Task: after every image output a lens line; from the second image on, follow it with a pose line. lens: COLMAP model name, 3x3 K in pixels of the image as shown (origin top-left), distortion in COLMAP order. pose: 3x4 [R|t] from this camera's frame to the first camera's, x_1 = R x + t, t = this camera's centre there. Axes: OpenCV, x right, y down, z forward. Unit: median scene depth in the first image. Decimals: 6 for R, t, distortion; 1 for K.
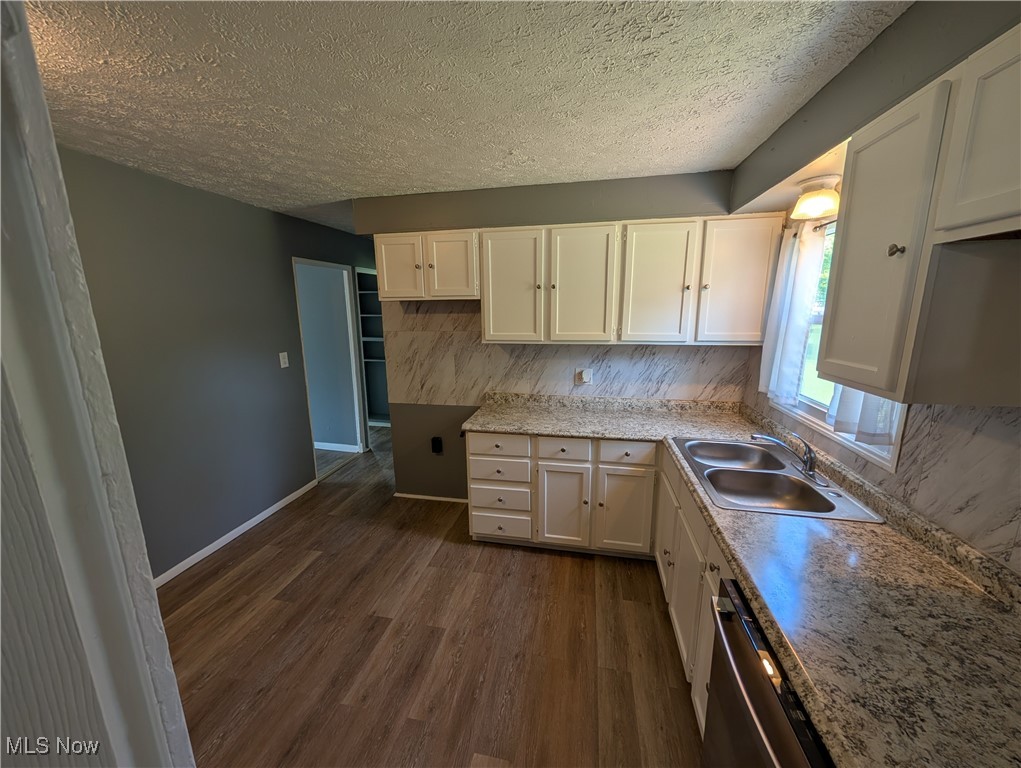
lens RADIAL K [[389.2, 0, 509.9], [0, 389.2, 385.9], [0, 0, 1]] dist [0.003105, -0.000145]
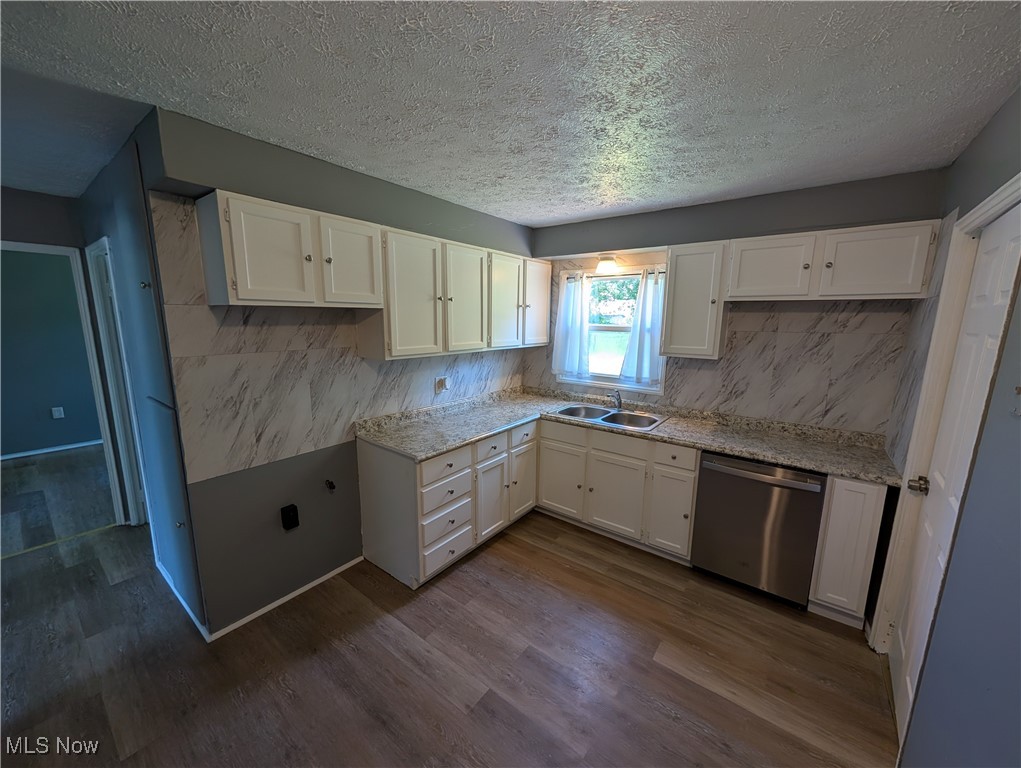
lens RADIAL K [[389.2, 0, 510.6], [0, 389.2, 385.7], [0, 0, 1]] dist [0.003105, -0.000145]
pose [[0.433914, -0.143327, 0.889481, -0.742141], [0.163171, 0.983440, 0.078867, -0.081825], [-0.886055, 0.110916, 0.450115, 0.403827]]
